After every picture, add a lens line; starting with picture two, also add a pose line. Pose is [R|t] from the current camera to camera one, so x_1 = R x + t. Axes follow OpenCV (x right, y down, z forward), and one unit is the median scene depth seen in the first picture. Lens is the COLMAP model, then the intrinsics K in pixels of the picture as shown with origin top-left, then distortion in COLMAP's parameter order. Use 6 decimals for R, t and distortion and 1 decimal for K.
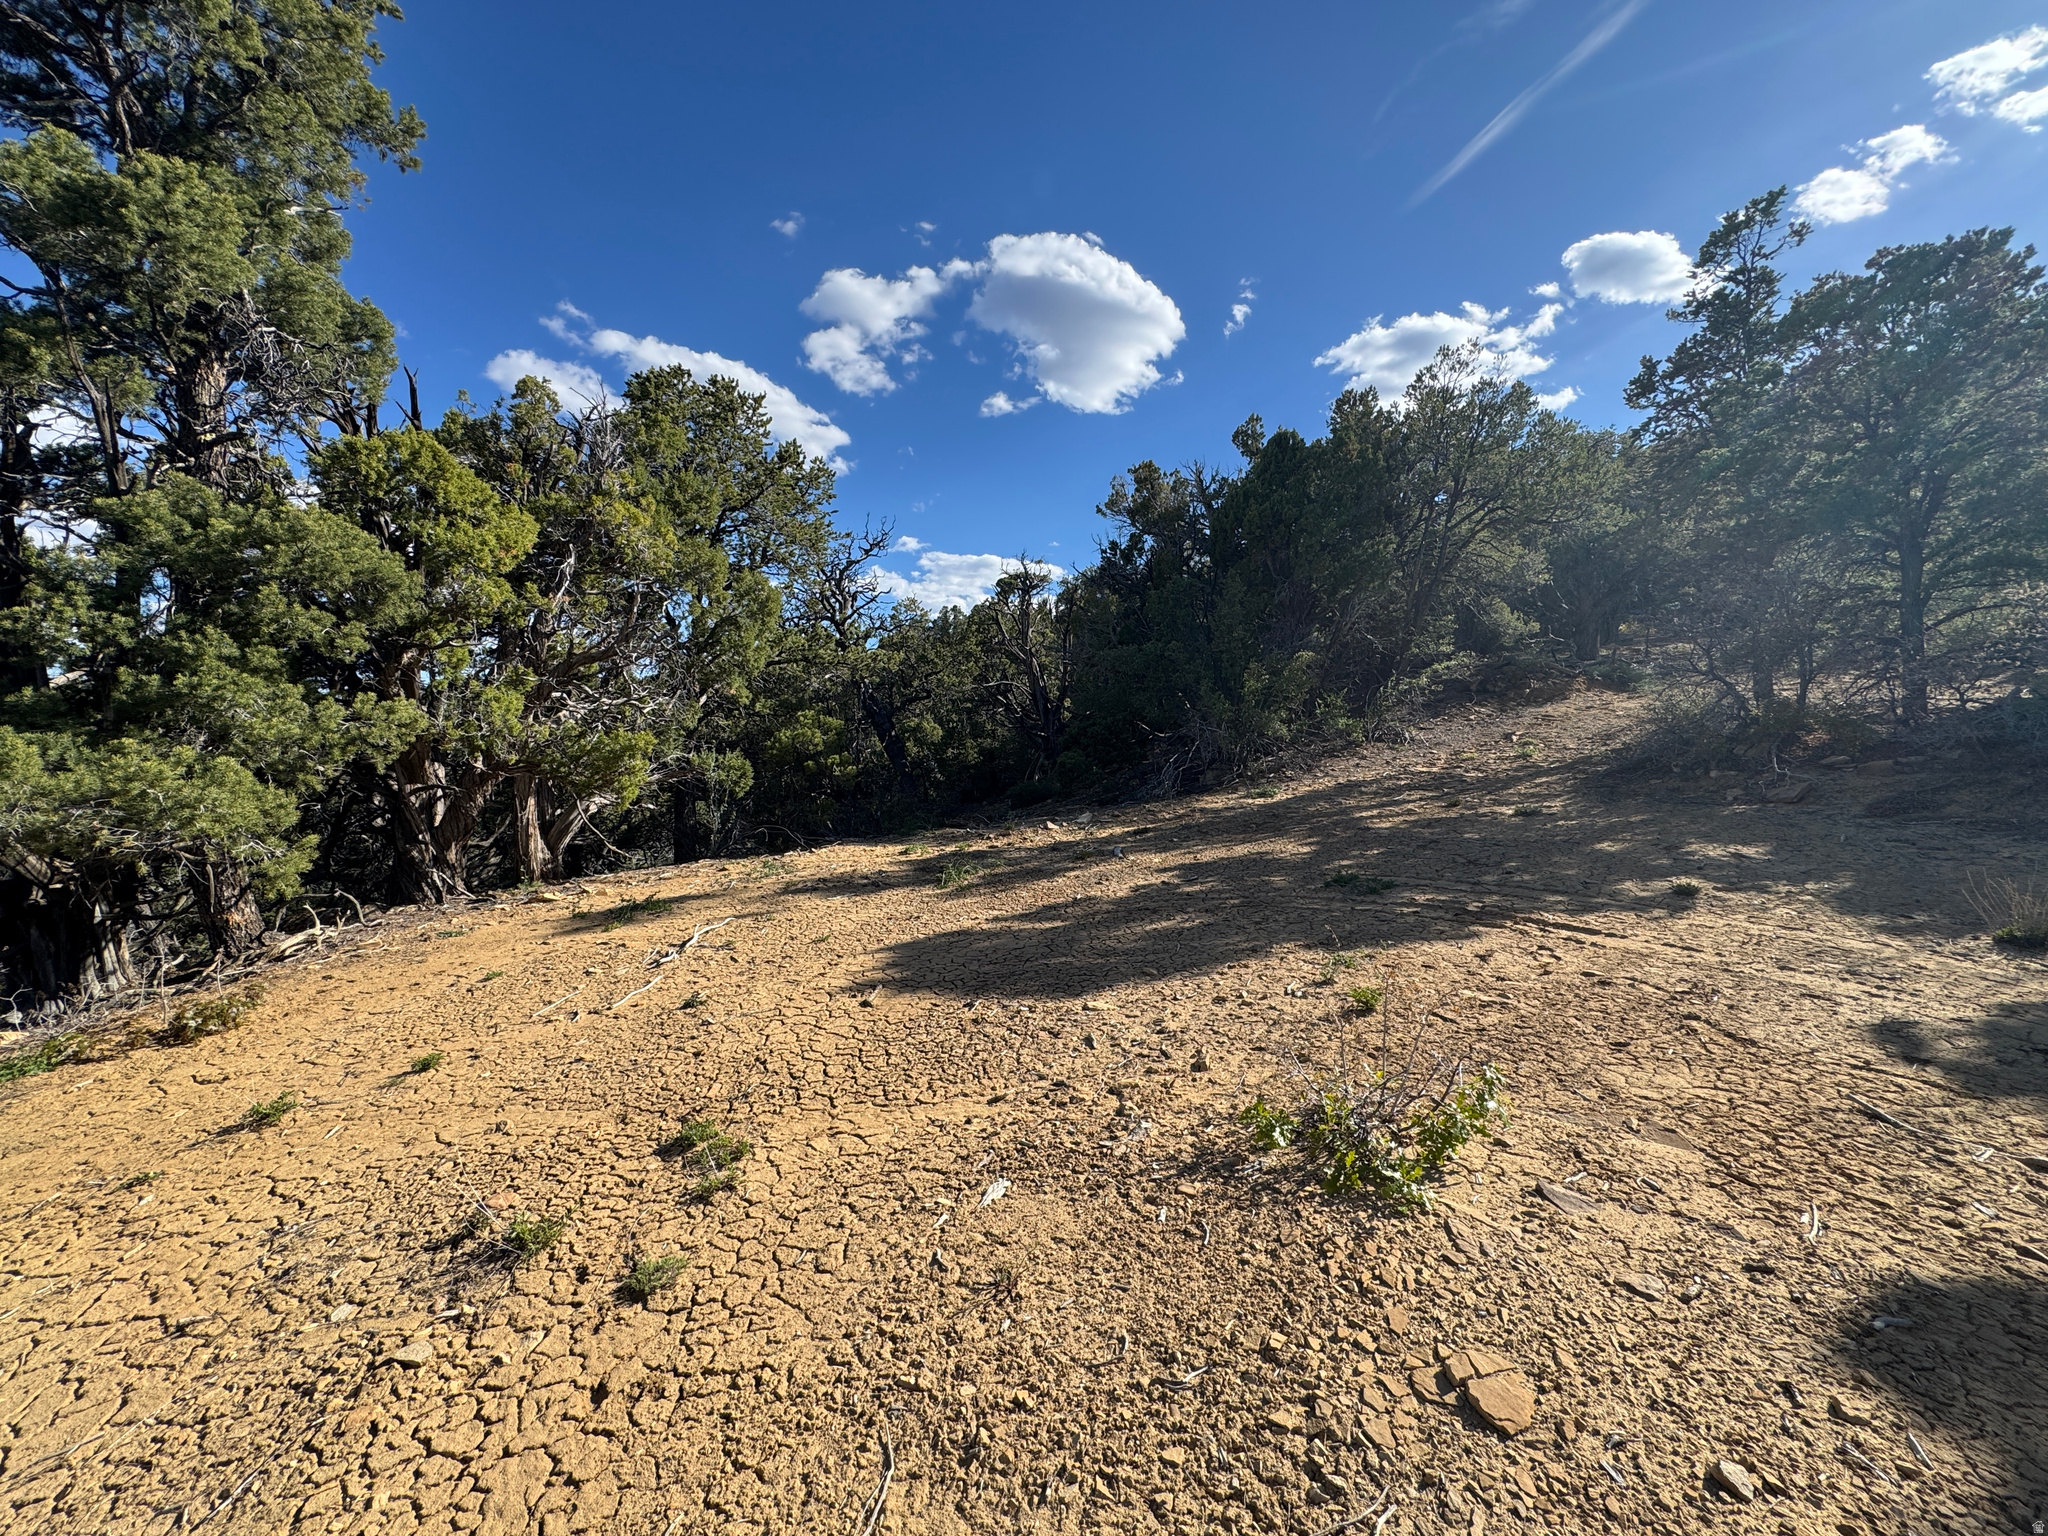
lens RADIAL K [[811.0, 0, 1026.5], [0, 811.0, 767.1], [0, 0, 1]] dist [-0.001429, -0.000063]
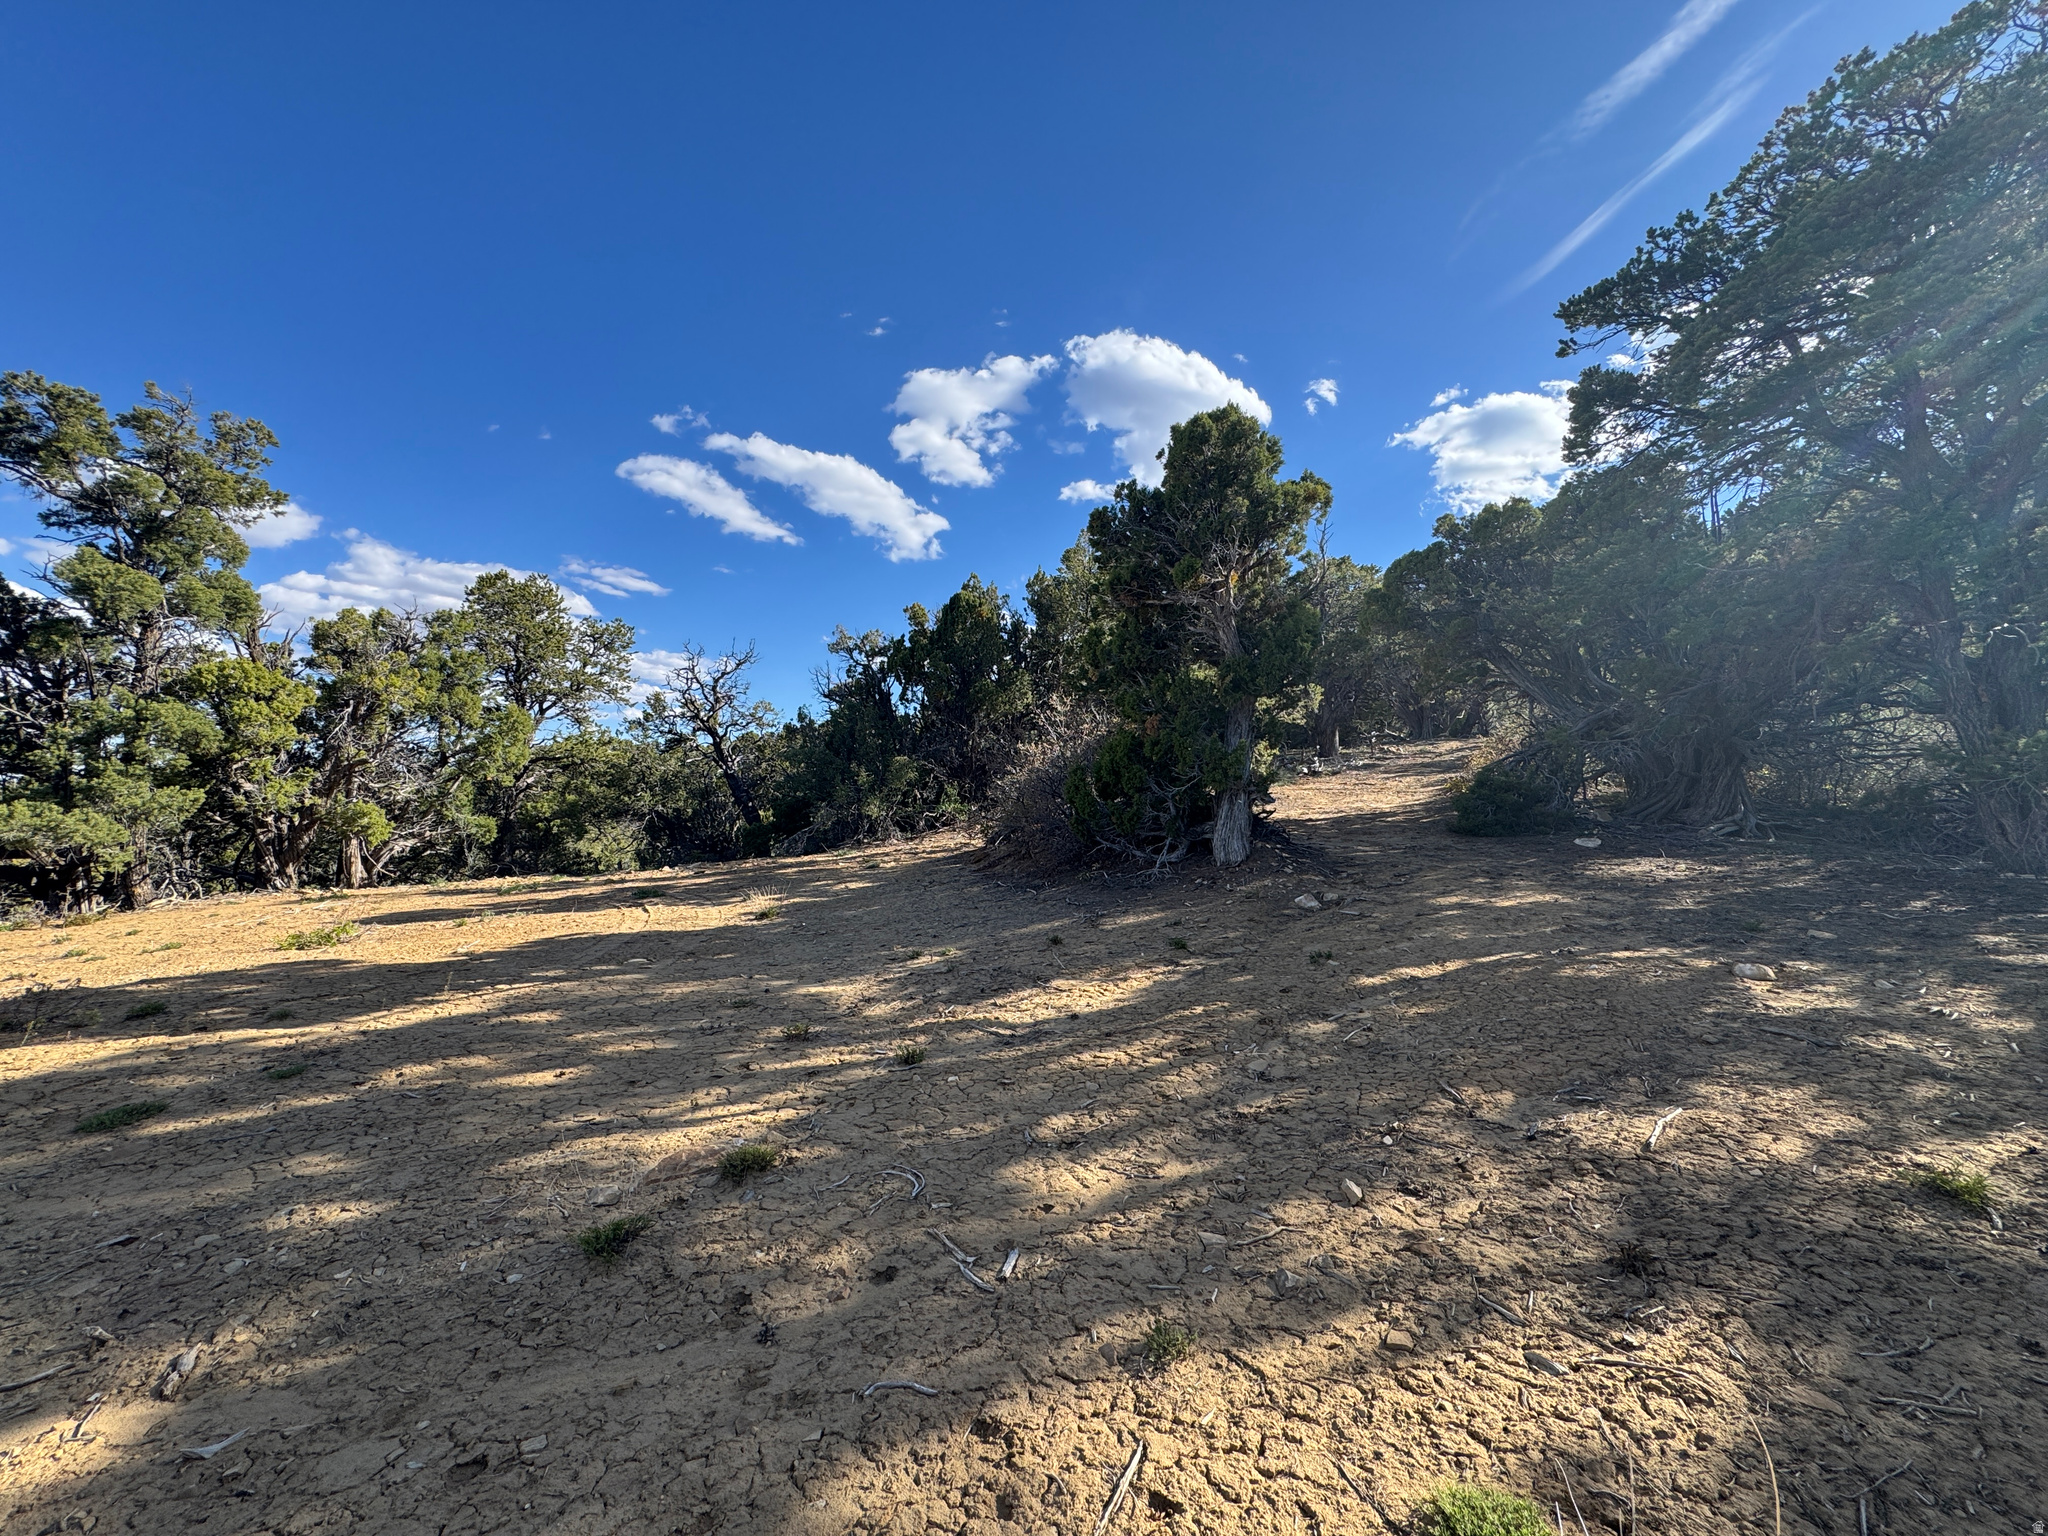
lens RADIAL K [[811.0, 0, 1026.5], [0, 811.0, 767.1], [0, 0, 1]] dist [-0.001429, -0.000063]
pose [[0.994434, 0.023500, -0.102708, 0.921694], [-0.031908, 0.996203, -0.081006, -0.019259], [0.100414, 0.083832, 0.991408, -0.522965]]
